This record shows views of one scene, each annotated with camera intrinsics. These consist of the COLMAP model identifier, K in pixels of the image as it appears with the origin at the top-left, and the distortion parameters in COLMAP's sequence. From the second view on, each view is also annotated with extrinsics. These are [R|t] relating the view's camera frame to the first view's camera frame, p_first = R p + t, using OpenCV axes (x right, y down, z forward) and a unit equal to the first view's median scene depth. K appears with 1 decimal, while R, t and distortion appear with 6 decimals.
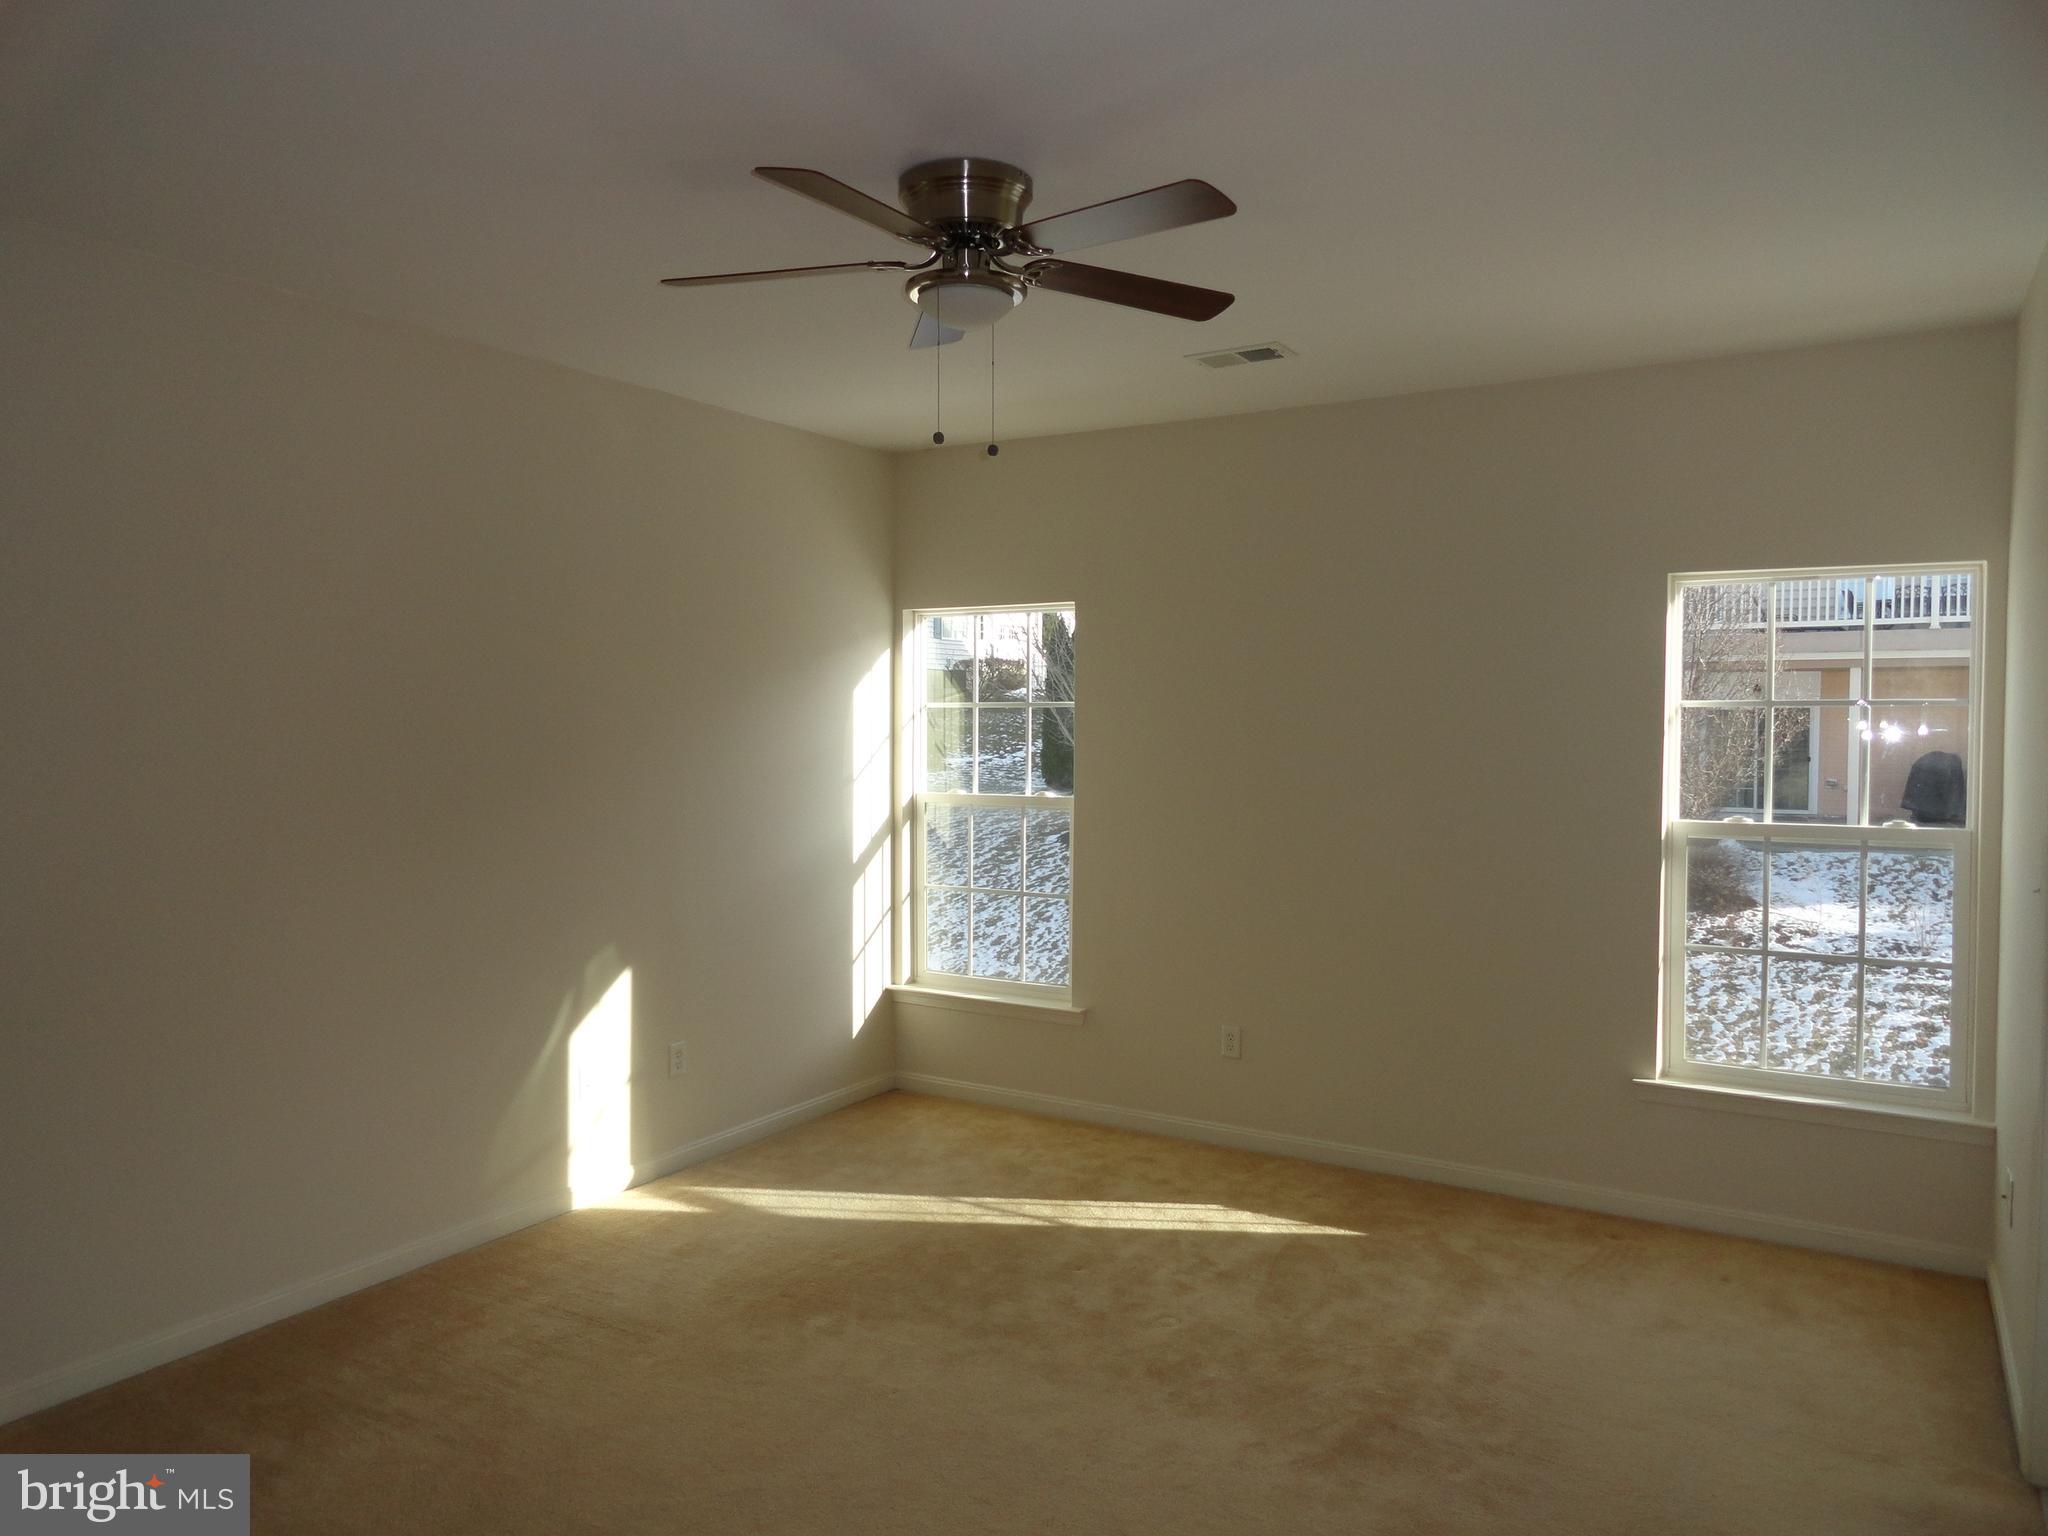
lens RADIAL K [[1396.2, 0, 1023.7], [0, 1396.2, 774.3], [0, 0, 1]] dist [-0.020782, 0.002658]
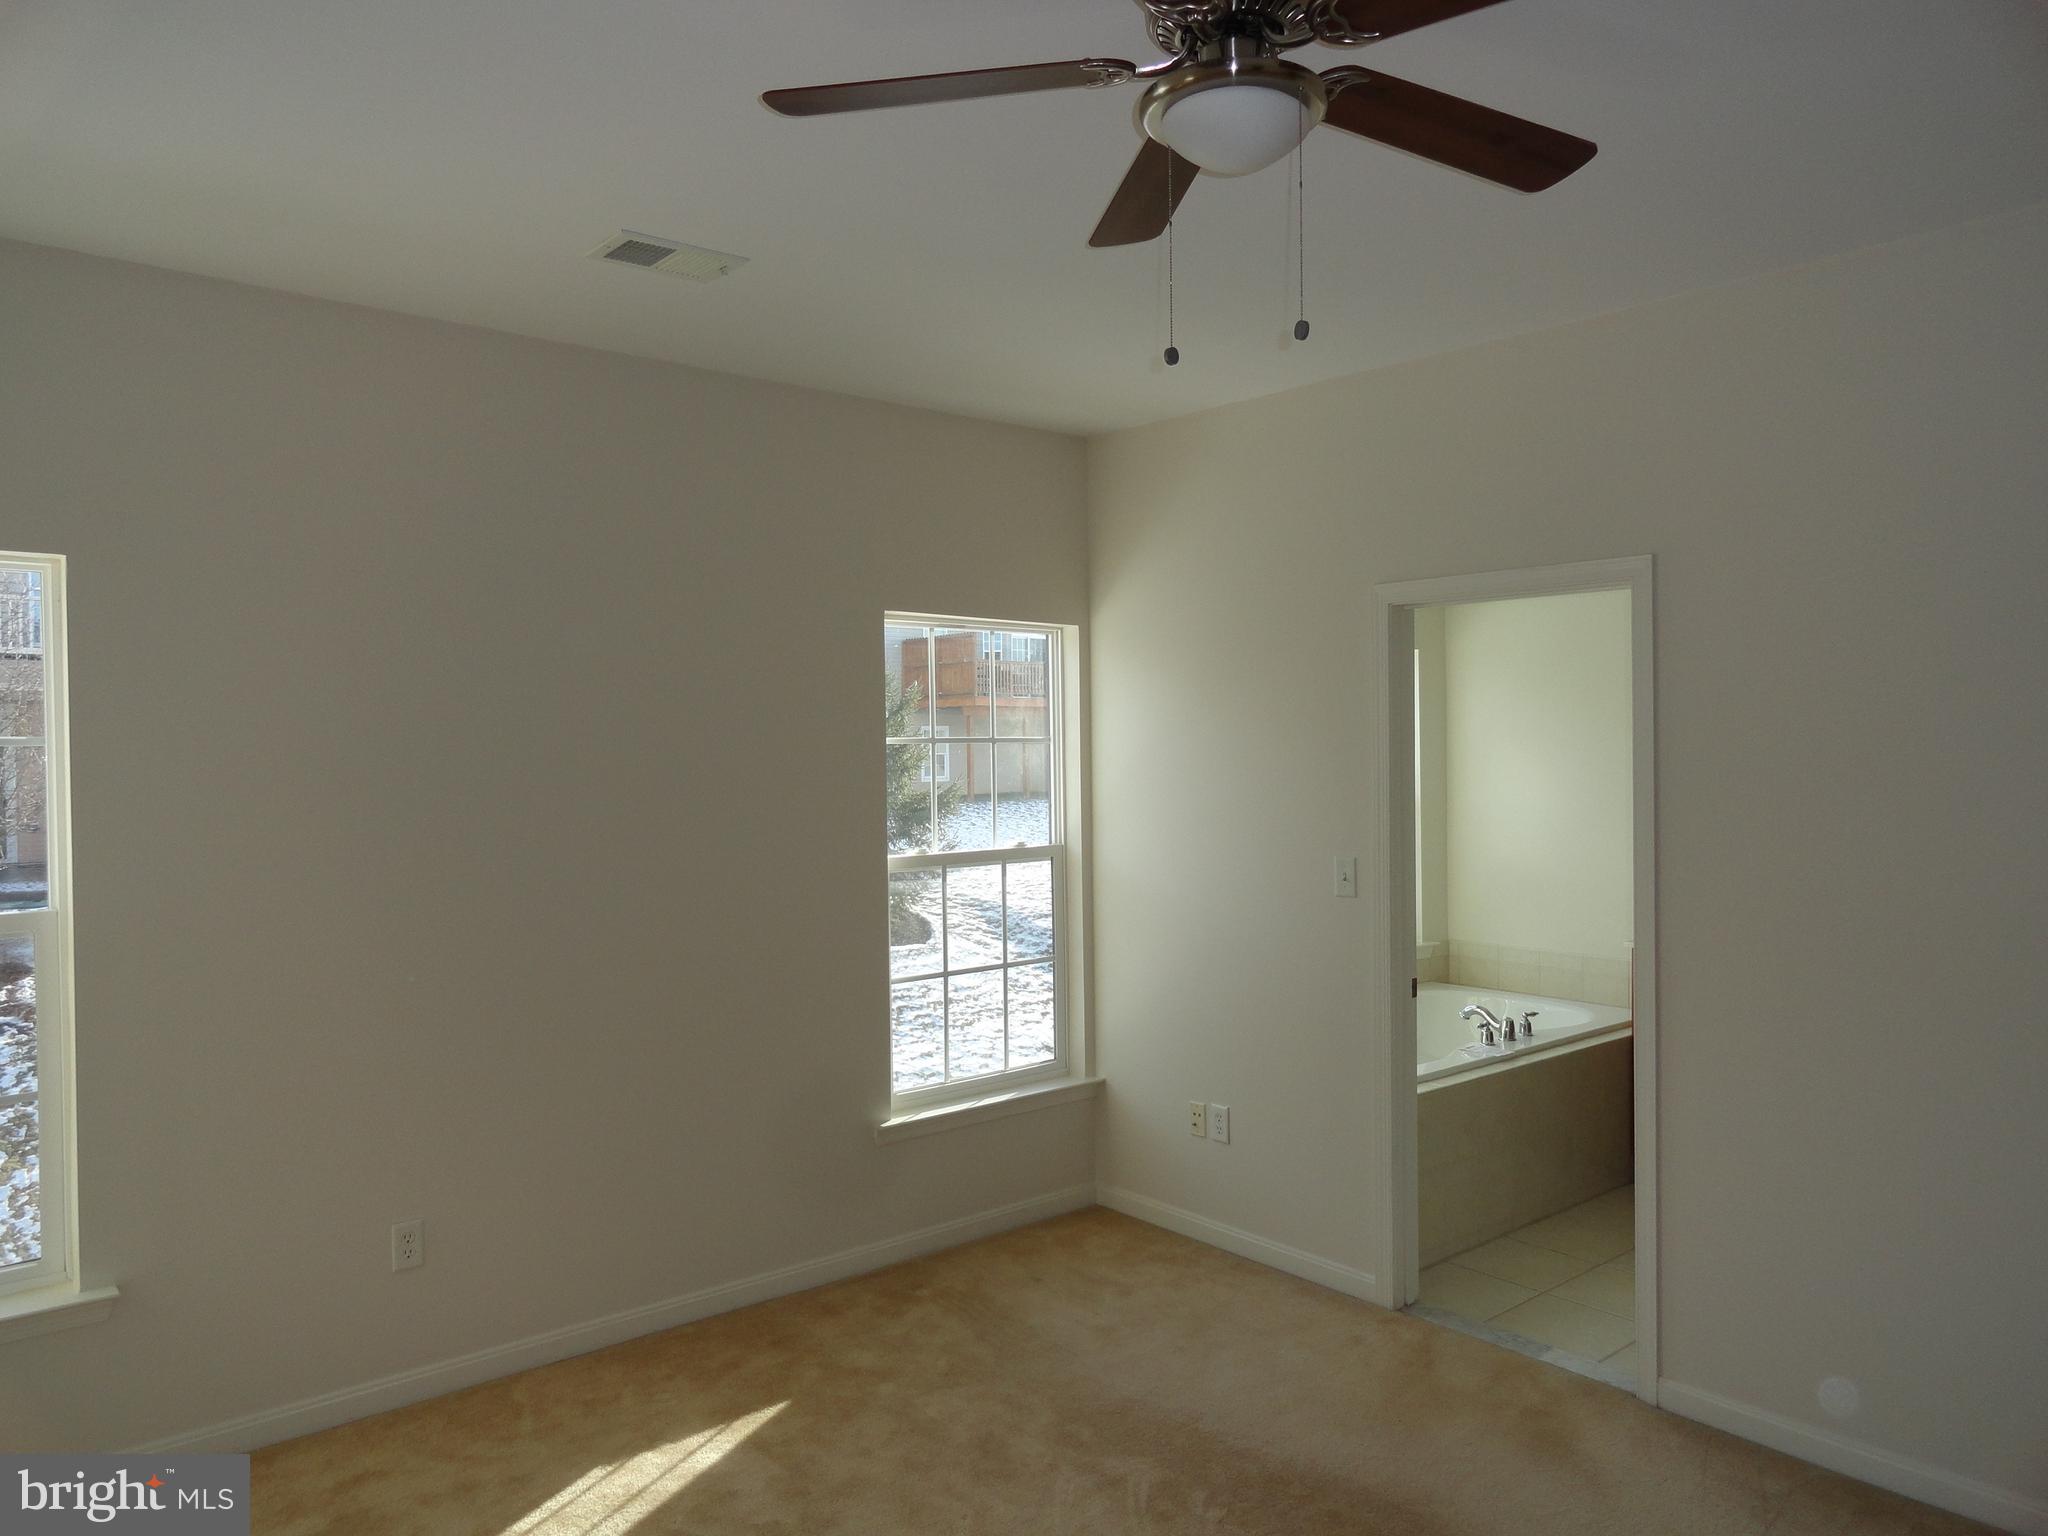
lens RADIAL K [[1396.2, 0, 1023.7], [0, 1396.2, 774.3], [0, 0, 1]] dist [-0.020782, 0.002658]
pose [[0.303653, -0.018368, 0.952606, -0.440386], [0.043915, 0.999021, 0.005265, -0.024910], [-0.951770, 0.040235, 0.304162, 0.583794]]
